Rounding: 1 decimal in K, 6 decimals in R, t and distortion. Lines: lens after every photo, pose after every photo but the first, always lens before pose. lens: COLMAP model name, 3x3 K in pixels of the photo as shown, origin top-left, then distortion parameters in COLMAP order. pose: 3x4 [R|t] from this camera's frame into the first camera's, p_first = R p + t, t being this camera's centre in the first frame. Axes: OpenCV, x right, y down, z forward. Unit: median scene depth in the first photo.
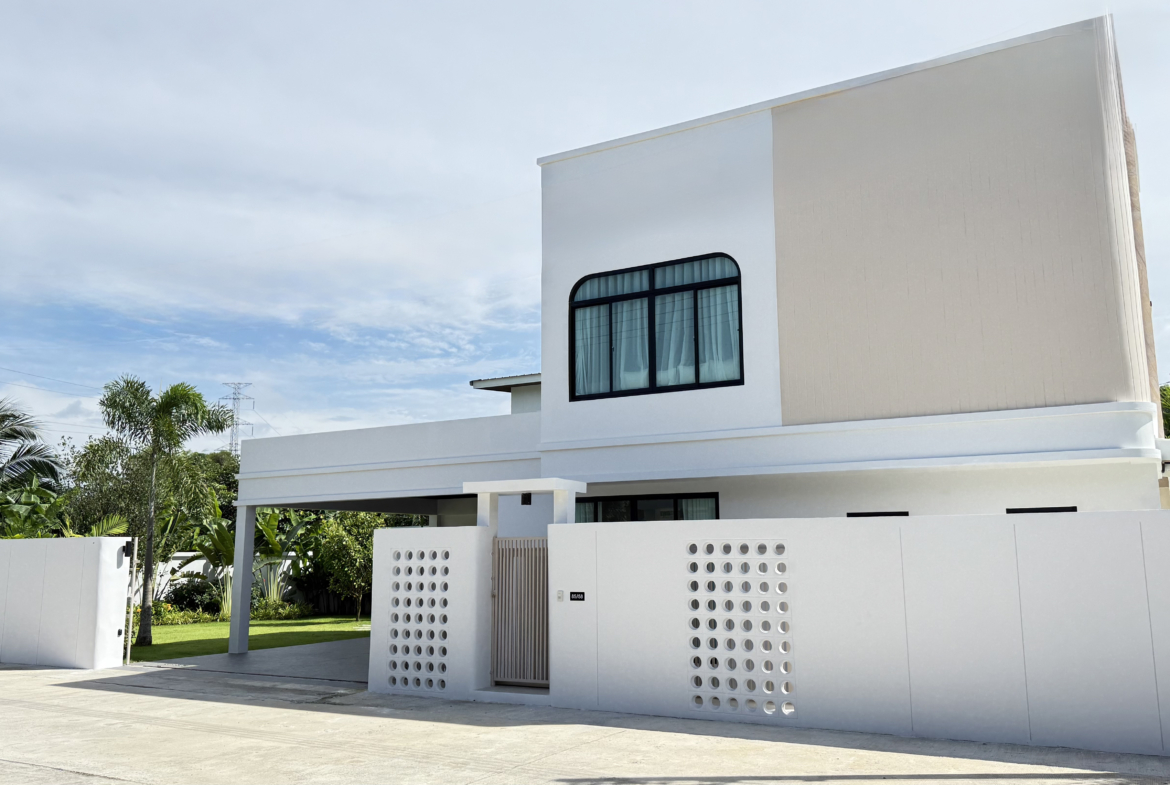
lens RADIAL K [[996.8, 0, 585.0], [0, 996.8, 392.5], [0, 0, 1]] dist [0.004985, 0.001114]
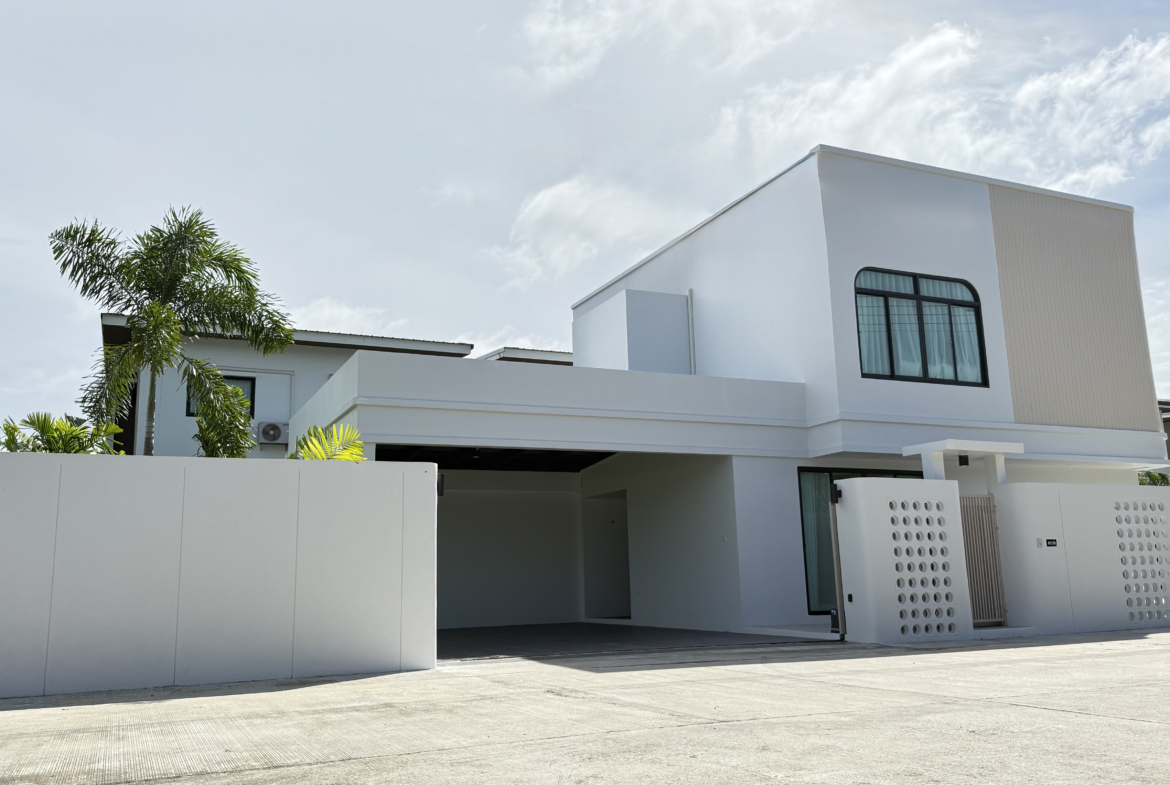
lens RADIAL K [[1041.8, 0, 585.0], [0, 1041.8, 392.5], [0, 0, 1]] dist [-0.002754, -0.002962]
pose [[0.575186, 0.145879, 0.804910, -1.126375], [-0.119538, 0.988397, -0.093712, 0.171775], [-0.809241, -0.042315, 0.585951, 0.593589]]
